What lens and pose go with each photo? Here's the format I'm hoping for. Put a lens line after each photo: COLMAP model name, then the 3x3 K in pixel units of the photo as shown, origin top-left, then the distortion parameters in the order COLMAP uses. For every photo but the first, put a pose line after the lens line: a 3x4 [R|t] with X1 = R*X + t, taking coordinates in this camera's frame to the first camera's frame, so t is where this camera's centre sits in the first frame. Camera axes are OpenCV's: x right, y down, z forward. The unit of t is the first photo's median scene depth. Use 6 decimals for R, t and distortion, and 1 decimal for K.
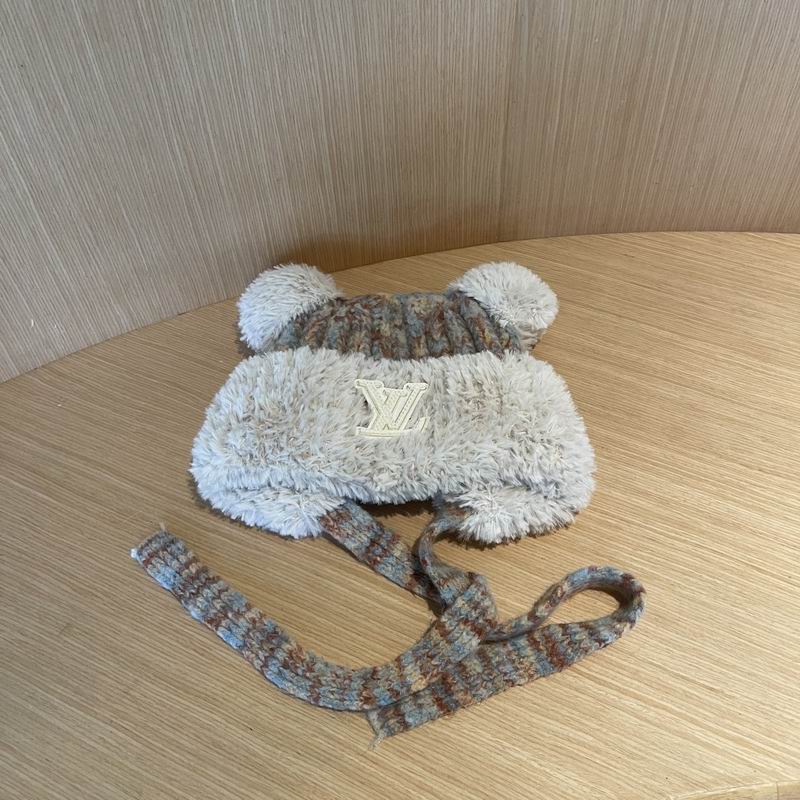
lens RADIAL K [[819.5, 0, 395.5], [0, 819.5, 410.5], [0, 0, 1]] dist [0.022769, 0.000000]
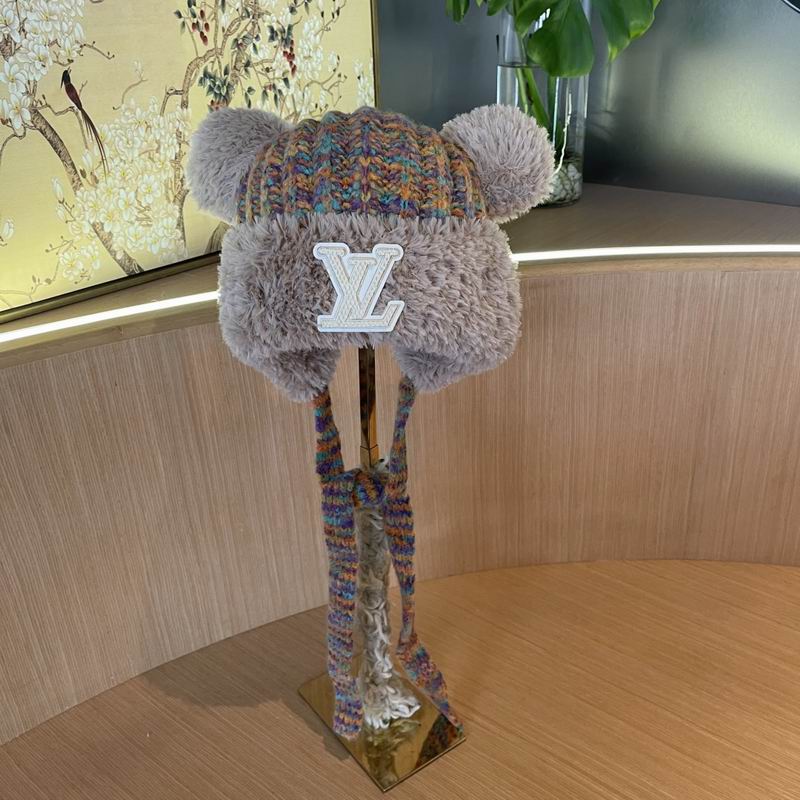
lens RADIAL K [[819.5, 0, 399.7], [0, 819.5, 402.4], [0, 0, 1]] dist [0.022769, 0.000000]
pose [[0.972708, 0.091676, -0.213154, -0.082158], [-0.170461, 0.905590, -0.388393, 0.211443], [0.157424, 0.414128, 0.896502, -0.502327]]
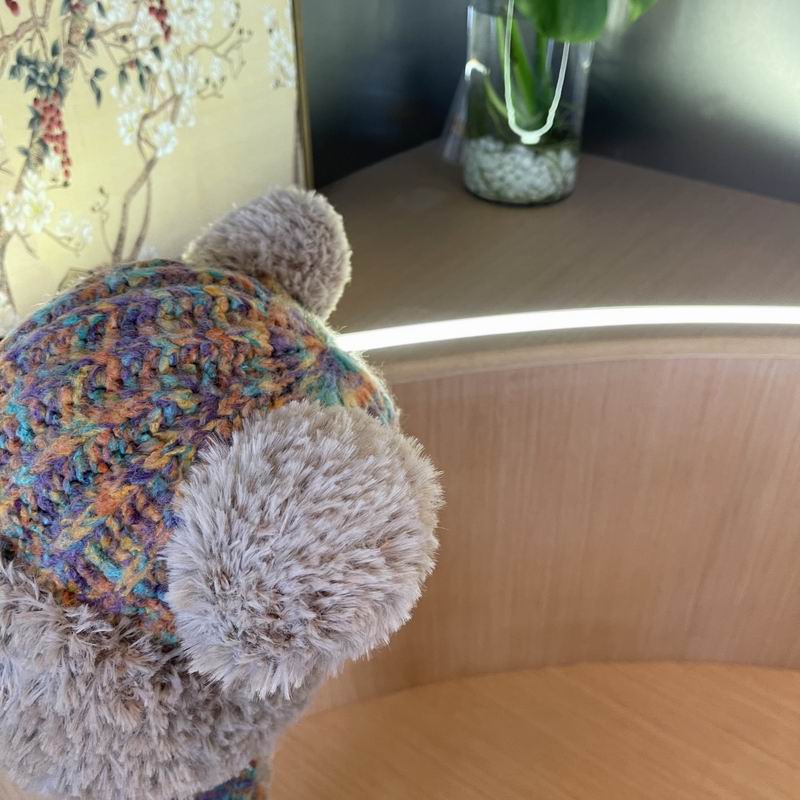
lens RADIAL K [[819.5, 0, 398.8], [0, 819.5, 404.9], [0, 0, 1]] dist [0.022769, 0.000000]
pose [[0.981654, 0.127404, -0.141861, -0.171024], [-0.157155, 0.961931, -0.223587, -0.288231], [0.107975, 0.241779, 0.964305, -0.260524]]
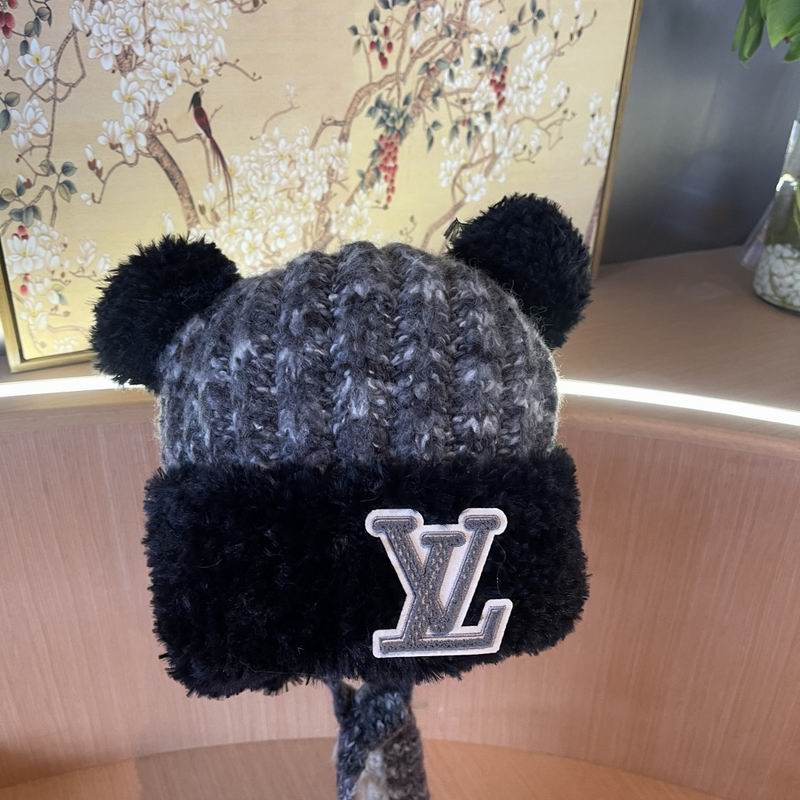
lens RADIAL K [[819.5, 0, 400.2], [0, 819.5, 394.2], [0, 0, 1]] dist [0.022769, 0.000000]
pose [[0.806052, 0.332009, -0.489949, -0.039210], [-0.488359, 0.840769, -0.233697, -0.199350], [0.334344, 0.427642, 0.839843, -0.297801]]
